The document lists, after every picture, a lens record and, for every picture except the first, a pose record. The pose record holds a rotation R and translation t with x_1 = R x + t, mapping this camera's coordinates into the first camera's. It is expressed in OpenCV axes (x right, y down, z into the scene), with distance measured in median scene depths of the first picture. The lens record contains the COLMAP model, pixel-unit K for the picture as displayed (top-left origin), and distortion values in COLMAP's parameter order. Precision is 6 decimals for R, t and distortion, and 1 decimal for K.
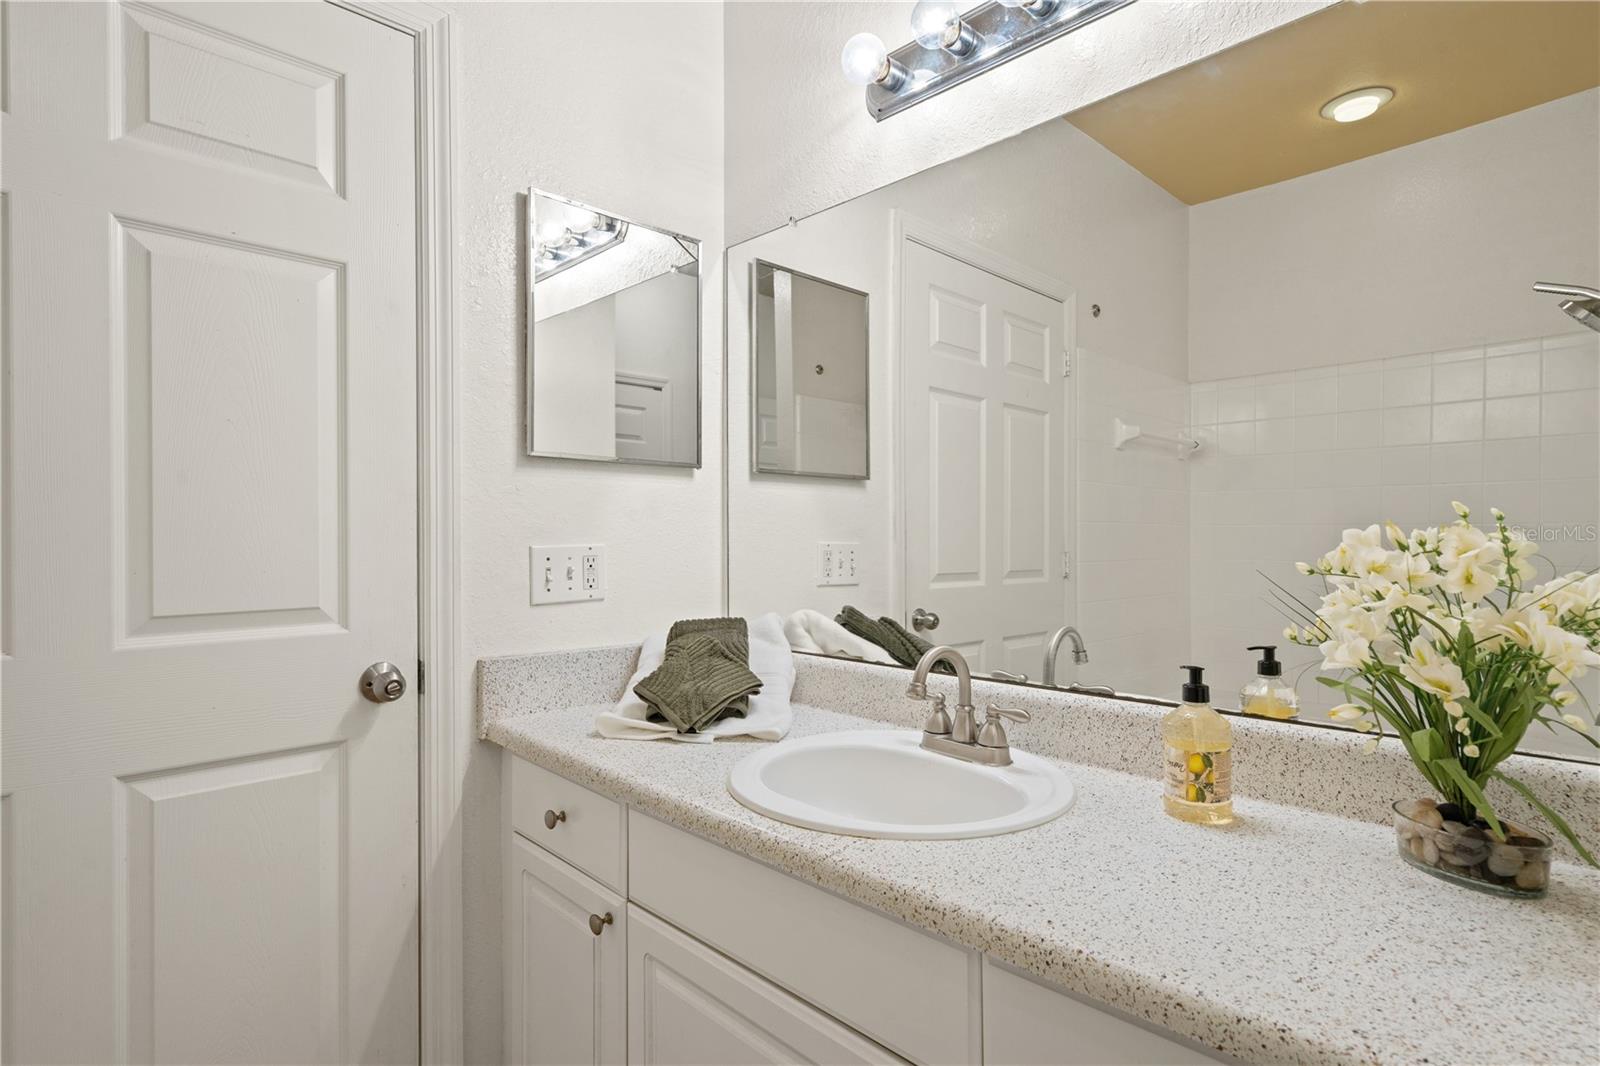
lens RADIAL K [[817.8, 0, 793.7], [0, 817.8, 528.0], [0, 0, 1]] dist [-0.001647, -0.000022]
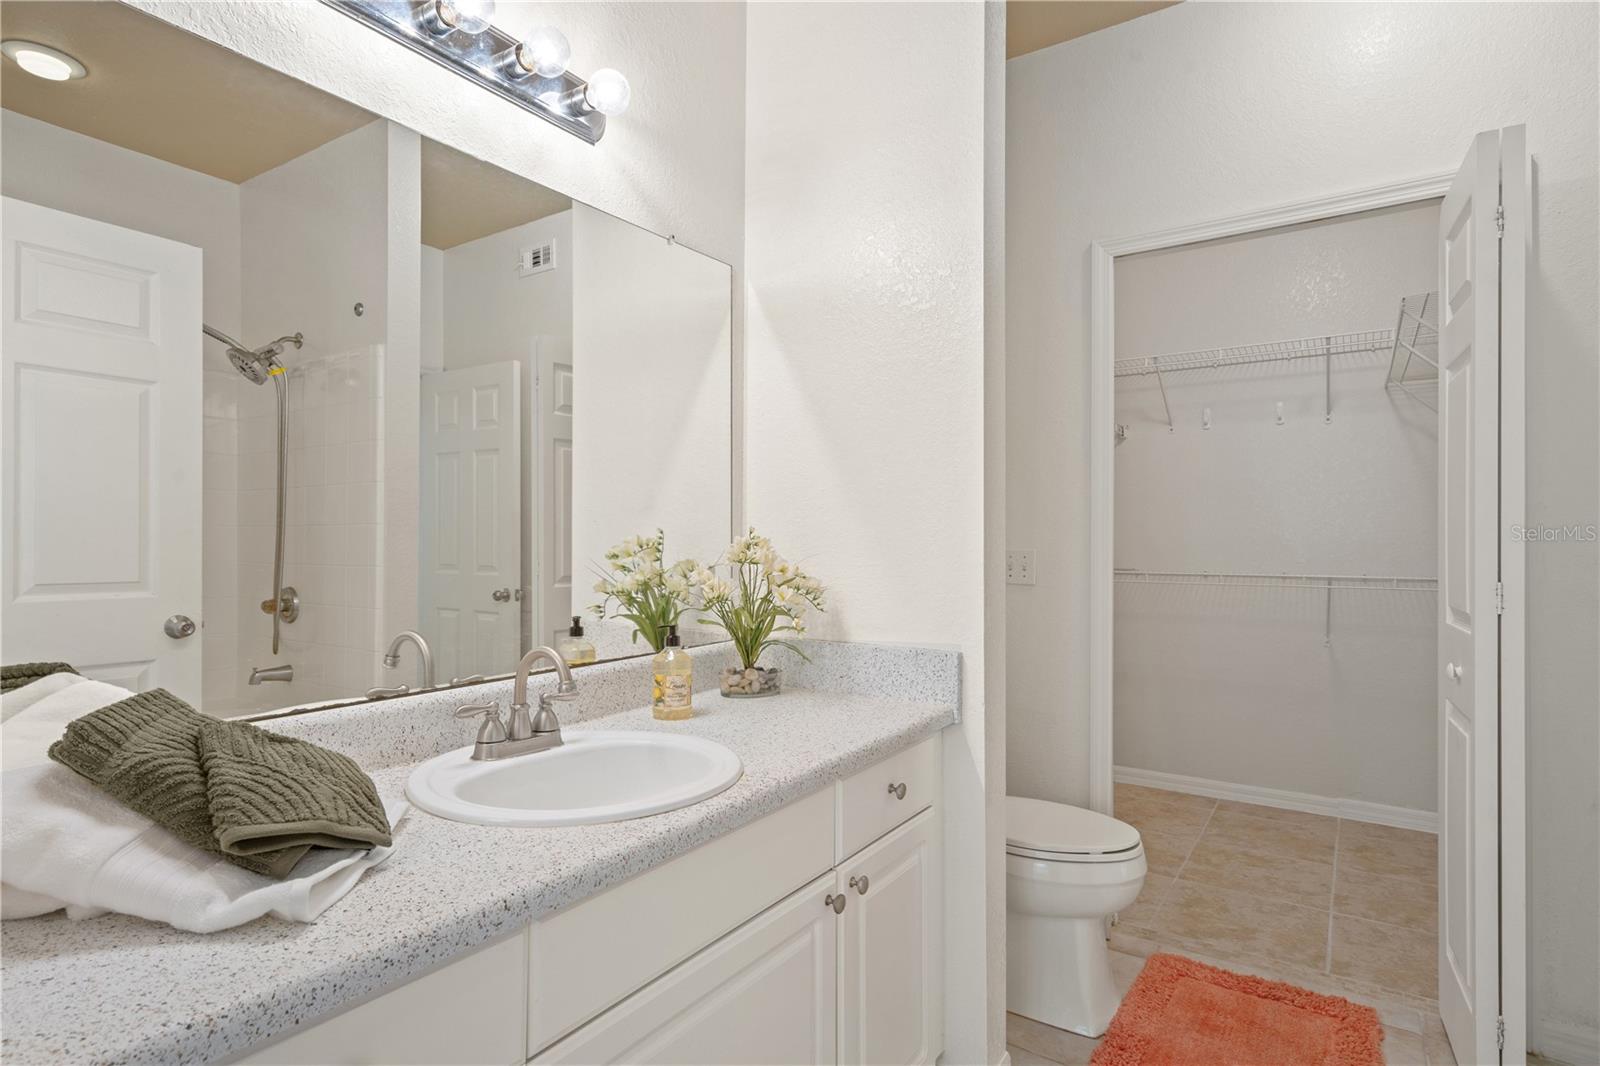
lens RADIAL K [[836.0, 0, 794.2], [0, 836.0, 538.1], [0, 0, 1]] dist [0.000253, -0.000631]
pose [[-0.202280, -0.000771, 0.979328, -1.117417], [-0.008870, 0.999960, -0.001045, 0.005581], [-0.979288, -0.008898, -0.202278, 1.085478]]
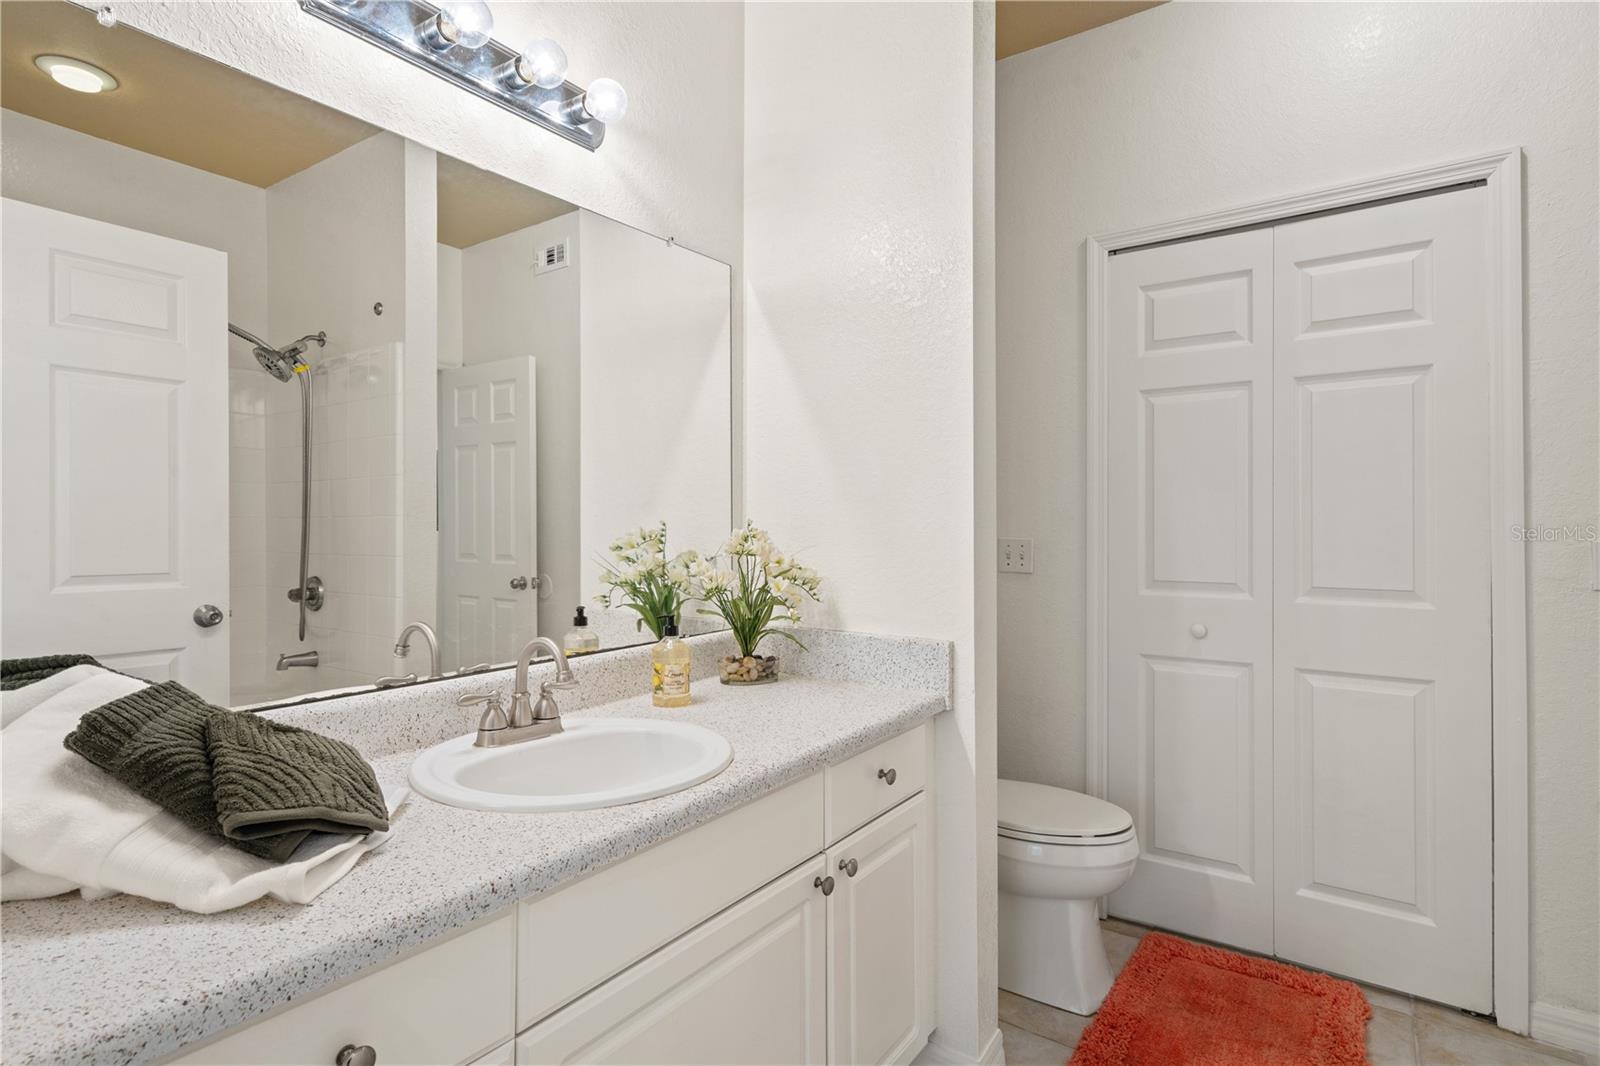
lens RADIAL K [[817.8, 0, 793.7], [0, 817.8, 528.0], [0, 0, 1]] dist [-0.001647, -0.000022]
pose [[-0.182083, -0.004611, 0.983272, -1.139144], [-0.005008, 0.999980, 0.003762, -0.008035], [-0.983270, -0.004240, -0.182103, 1.045414]]
